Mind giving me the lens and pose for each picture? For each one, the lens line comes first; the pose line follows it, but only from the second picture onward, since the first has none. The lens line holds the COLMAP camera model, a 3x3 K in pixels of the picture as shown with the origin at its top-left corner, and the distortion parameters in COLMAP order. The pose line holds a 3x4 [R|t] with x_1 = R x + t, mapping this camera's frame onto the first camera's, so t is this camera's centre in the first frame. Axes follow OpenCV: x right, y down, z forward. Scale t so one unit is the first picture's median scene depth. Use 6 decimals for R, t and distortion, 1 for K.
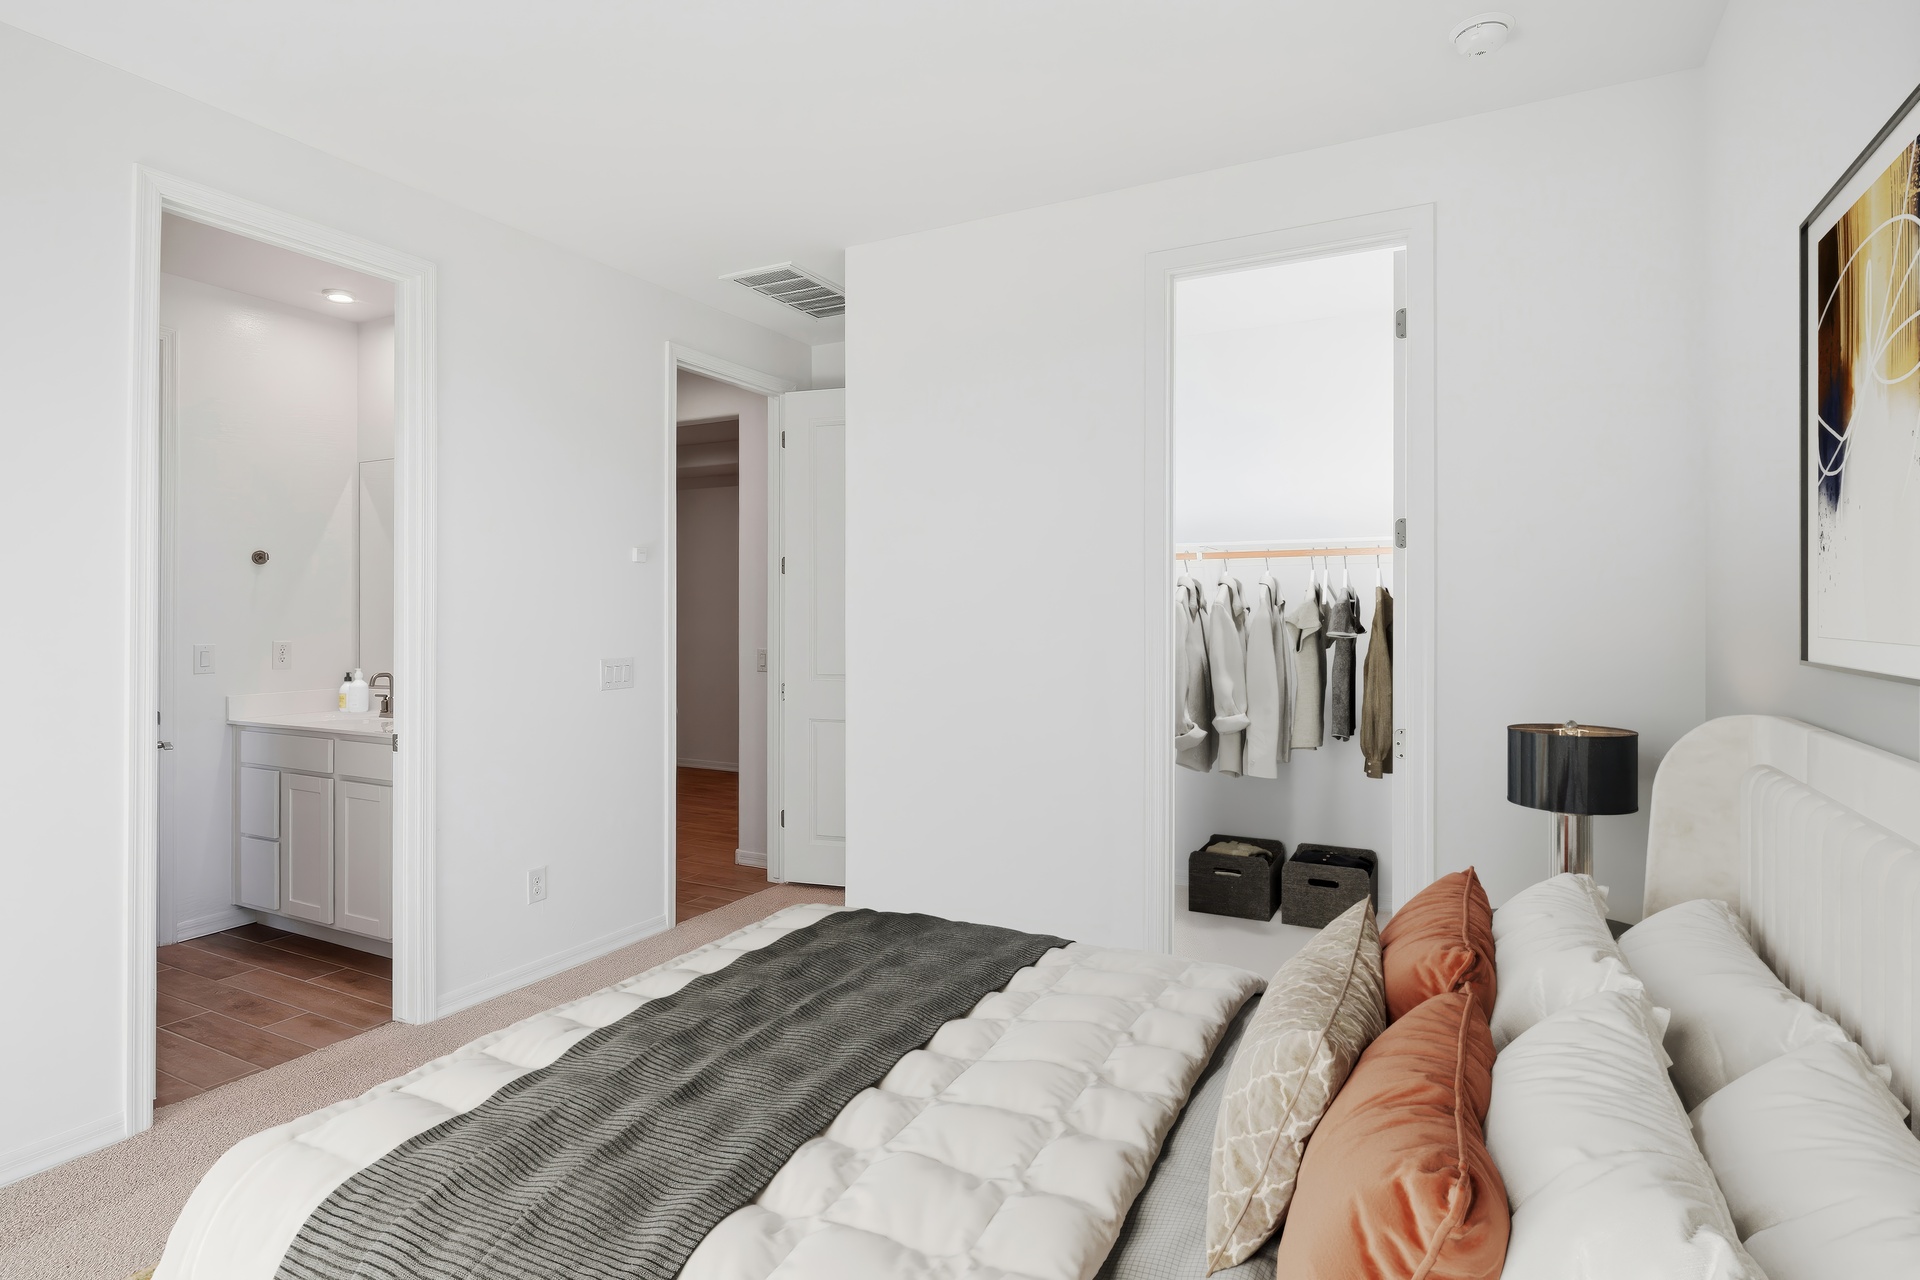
lens RADIAL K [[970.1, 0, 963.6], [0, 970.1, 631.5], [0, 0, 1]] dist [-0.001381, 0.000306]
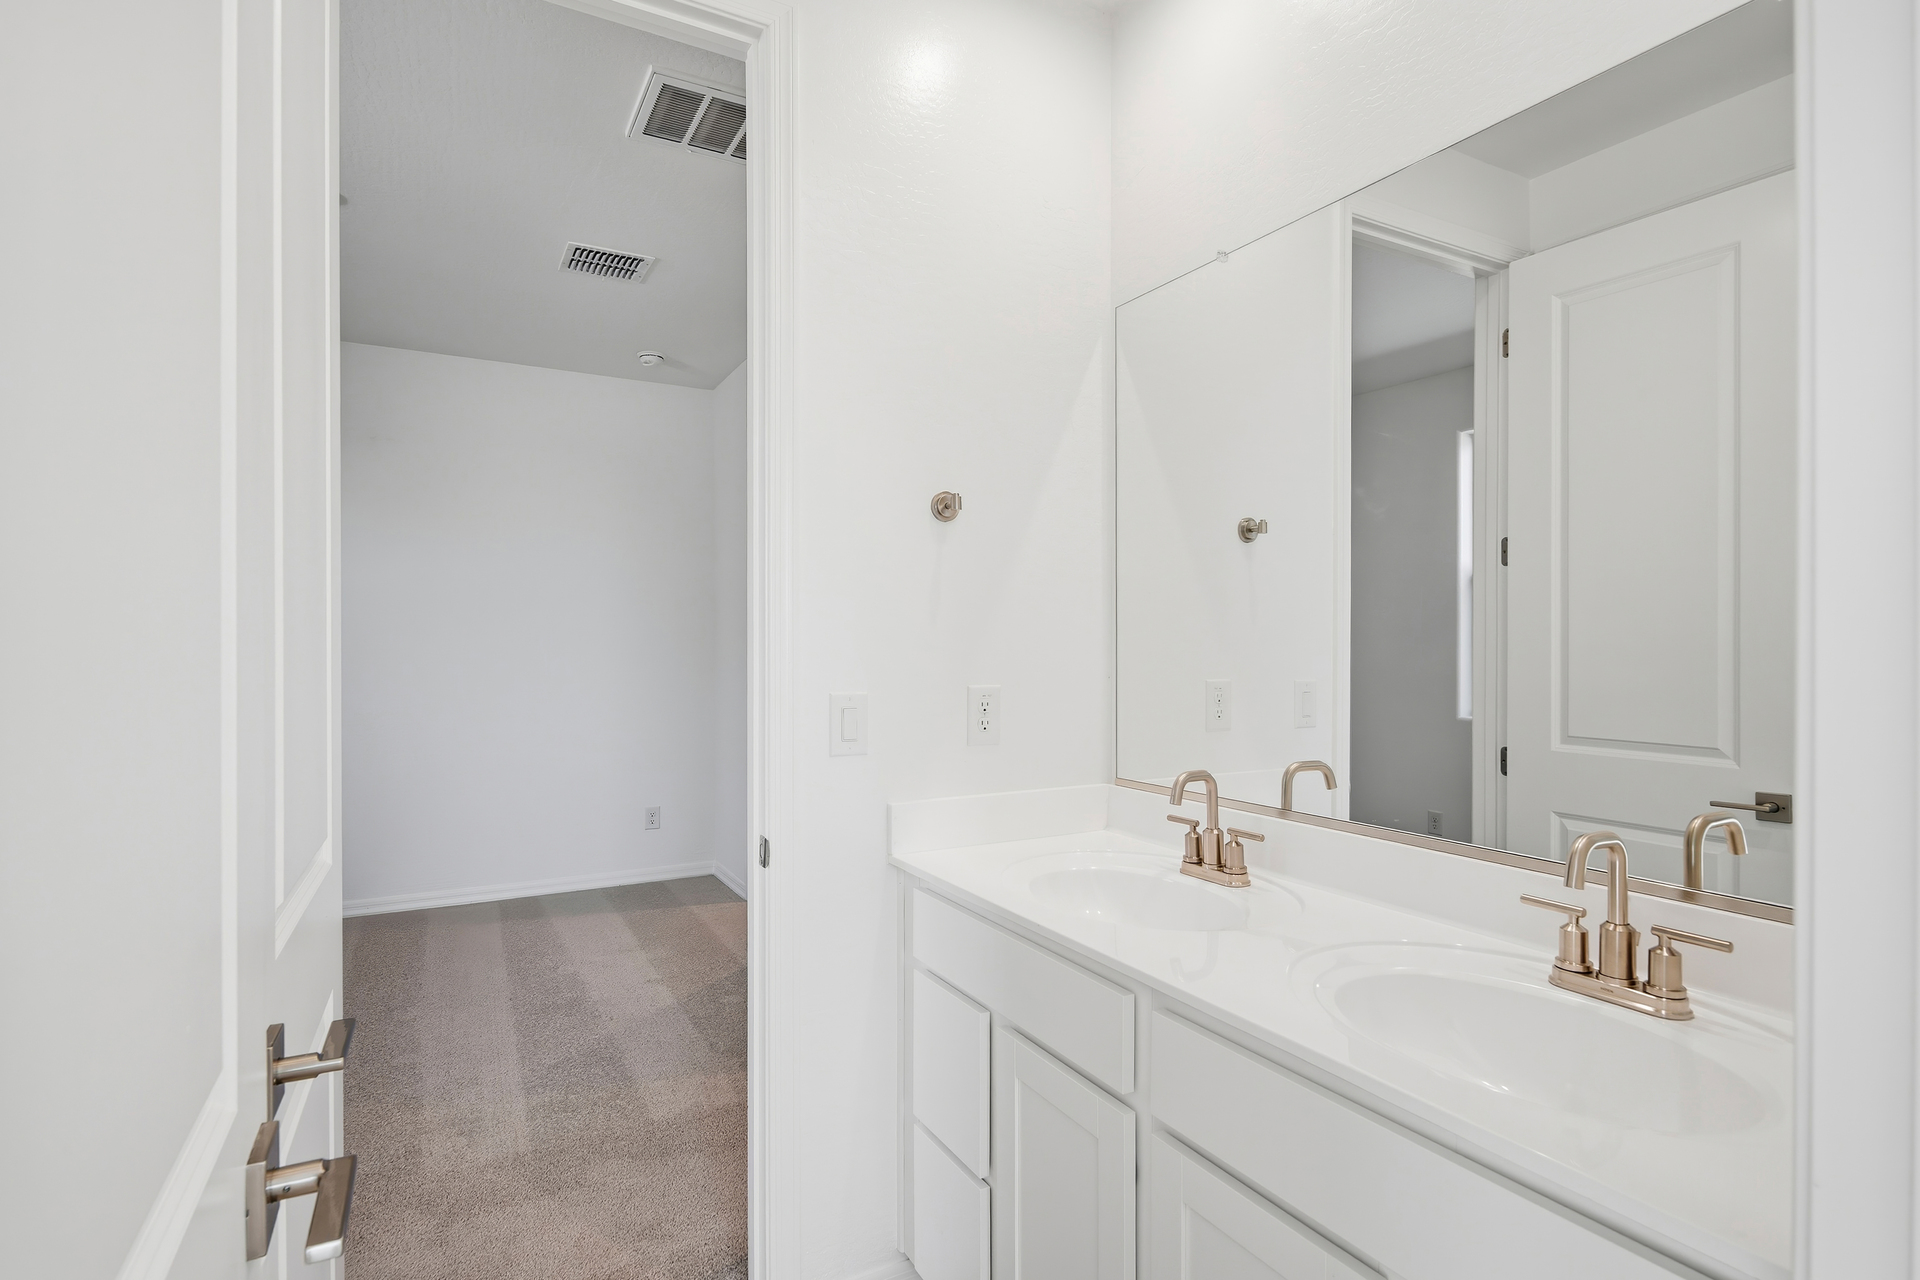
lens RADIAL K [[970.1, 0, 963.6], [0, 970.1, 631.5], [0, 0, 1]] dist [-0.001381, 0.000306]
pose [[0.834537, -0.005955, -0.550919, -0.476515], [0.002417, 0.999972, -0.007147, -0.013583], [0.550946, 0.004633, 0.834528, 0.635547]]
